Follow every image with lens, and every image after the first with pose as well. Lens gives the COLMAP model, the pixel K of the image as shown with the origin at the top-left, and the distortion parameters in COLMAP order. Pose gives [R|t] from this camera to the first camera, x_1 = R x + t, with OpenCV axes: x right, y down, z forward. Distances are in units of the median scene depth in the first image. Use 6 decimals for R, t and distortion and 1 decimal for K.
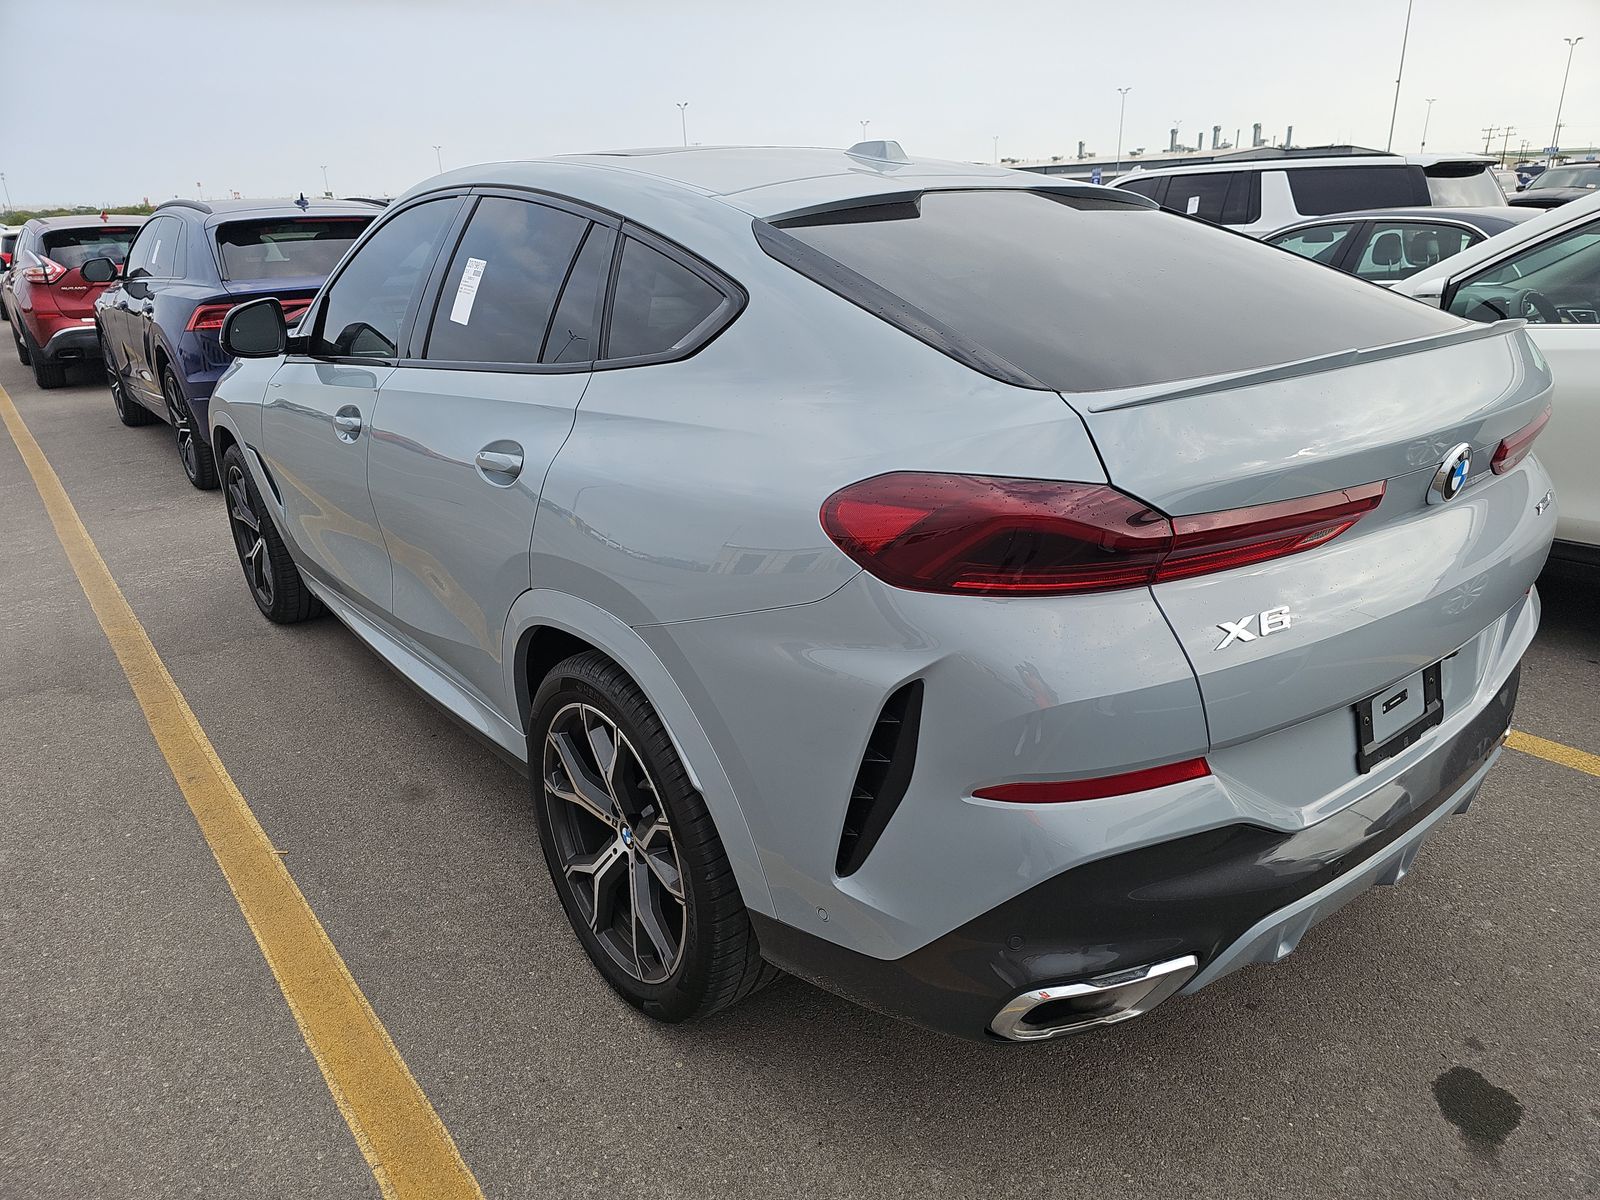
lens RADIAL K [[1064.3, 0, 789.5], [0, 1064.3, 605.2], [0, 0, 1]] dist [0.020733, -0.026491]
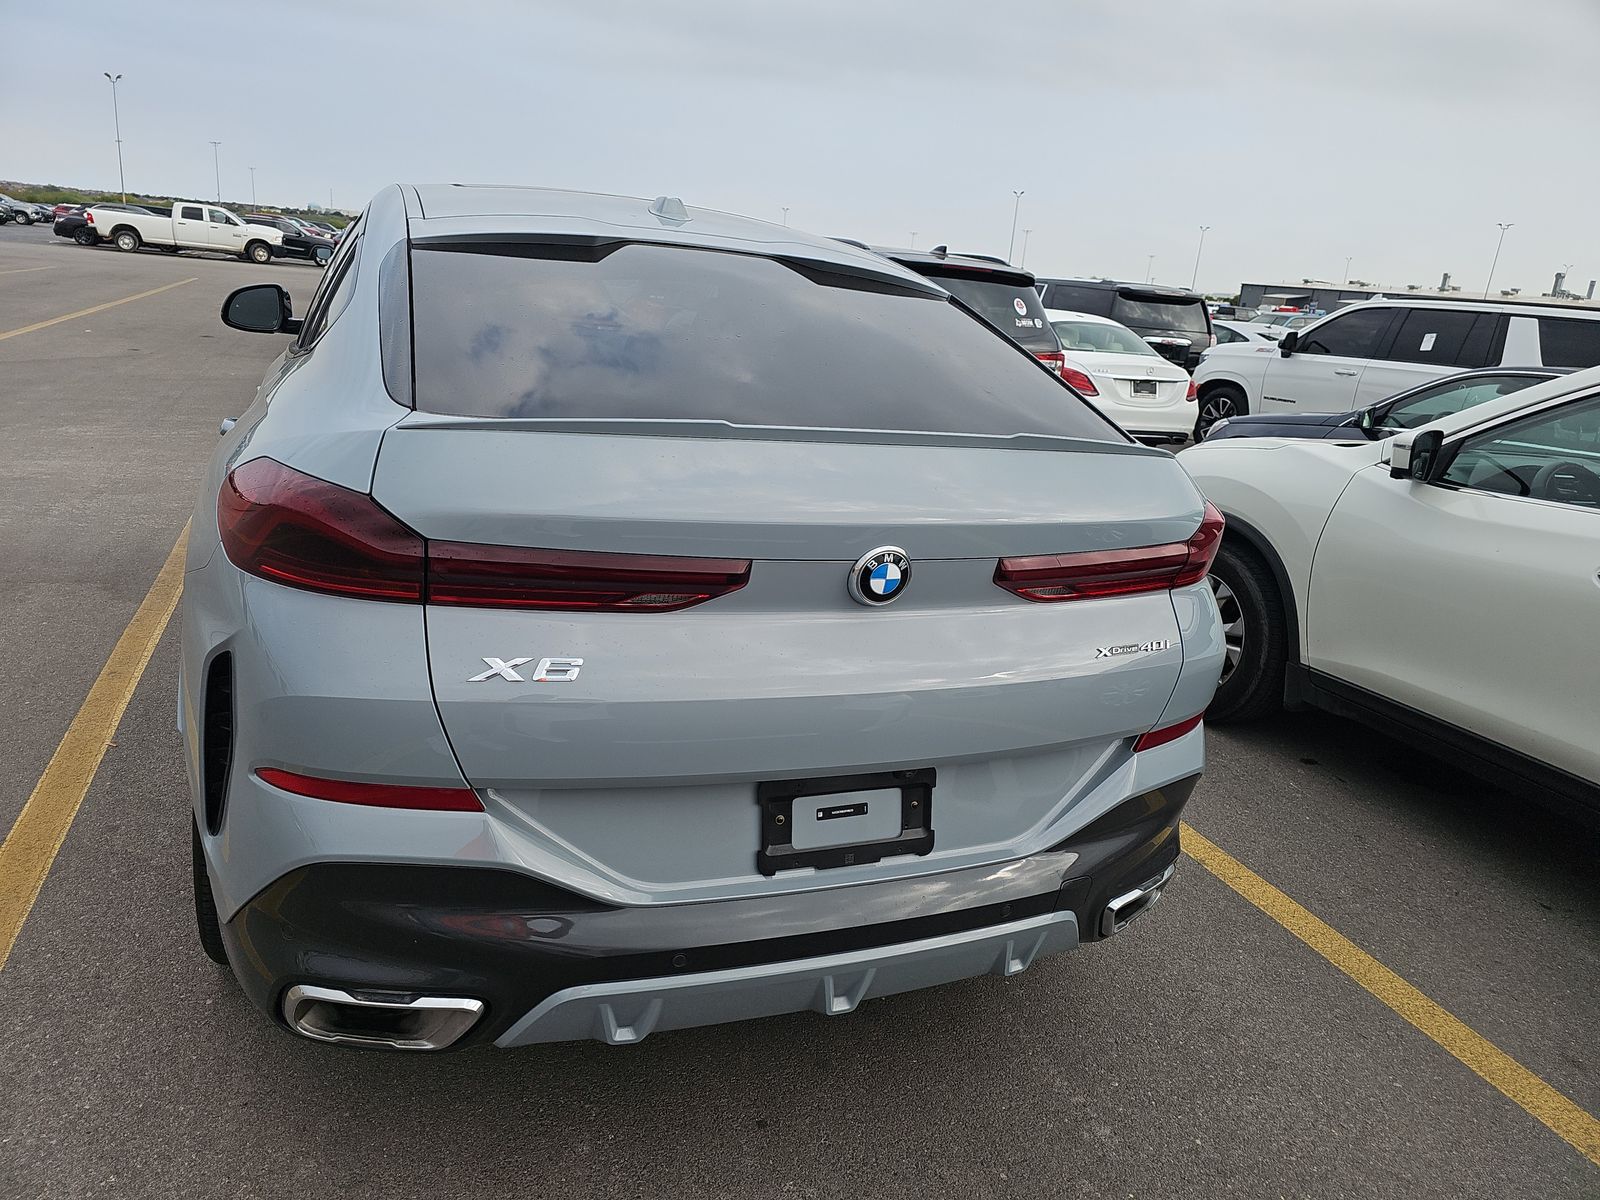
lens RADIAL K [[1064.3, 0, 786.9], [0, 1064.3, 583.7], [0, 0, 1]] dist [0.020733, -0.026491]
pose [[0.949376, 0.192712, -0.248085, 0.327514], [-0.212179, 0.975737, -0.054018, -0.020440], [0.231656, 0.103922, 0.967231, 0.028572]]
